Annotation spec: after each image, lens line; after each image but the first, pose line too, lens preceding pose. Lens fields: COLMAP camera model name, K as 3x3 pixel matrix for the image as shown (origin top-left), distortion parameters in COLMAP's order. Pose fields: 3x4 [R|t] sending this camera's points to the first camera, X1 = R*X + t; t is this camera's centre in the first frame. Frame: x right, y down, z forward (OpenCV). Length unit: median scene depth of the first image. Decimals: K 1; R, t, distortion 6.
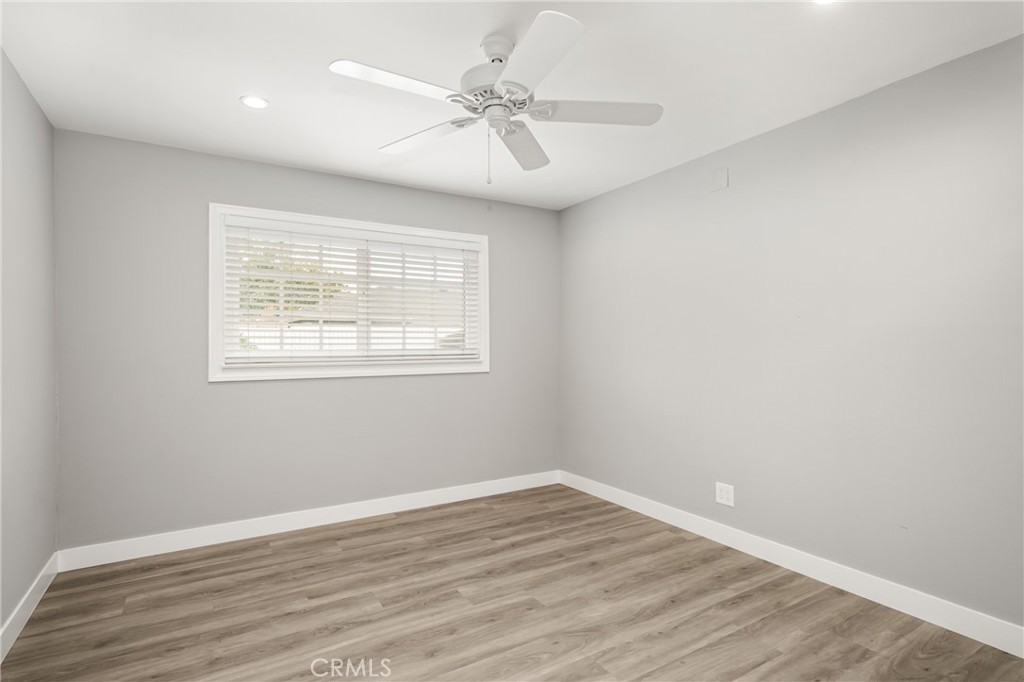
lens RADIAL K [[522.5, 0, 513.0], [0, 522.5, 344.6], [0, 0, 1]] dist [0.001252, 0.000399]
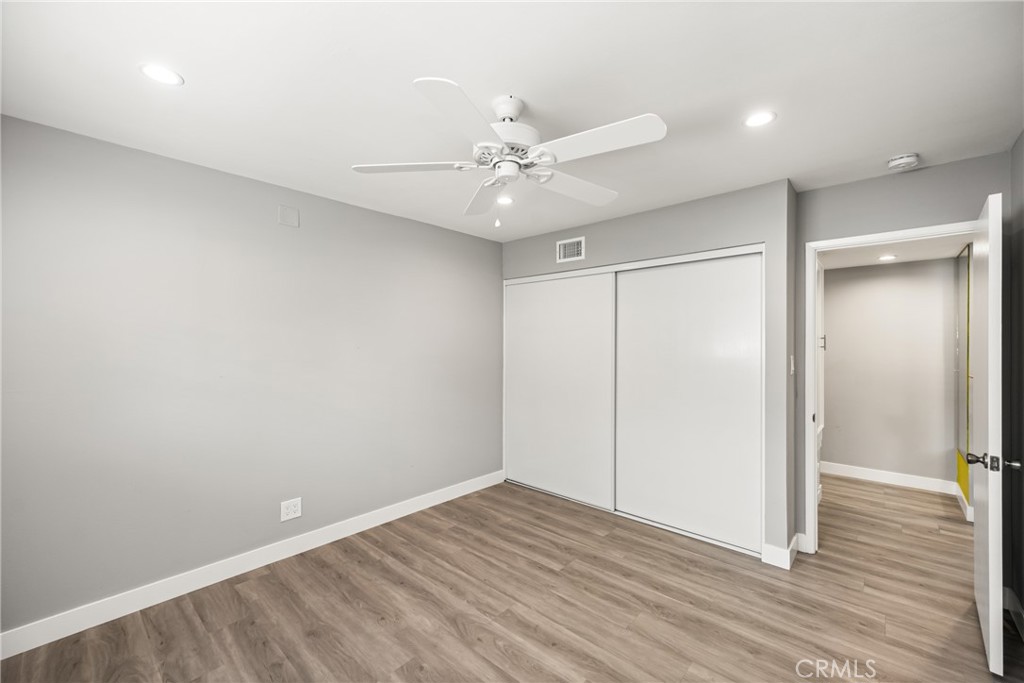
lens RADIAL K [[413.8, 0, 512.1], [0, 413.8, 344.7], [0, 0, 1]] dist [0.013267, -0.000303]
pose [[-0.283280, 0.003219, 0.959032, -0.674030], [-0.002223, 0.999989, -0.004014, -0.065694], [-0.959035, -0.003269, -0.283269, 0.972338]]
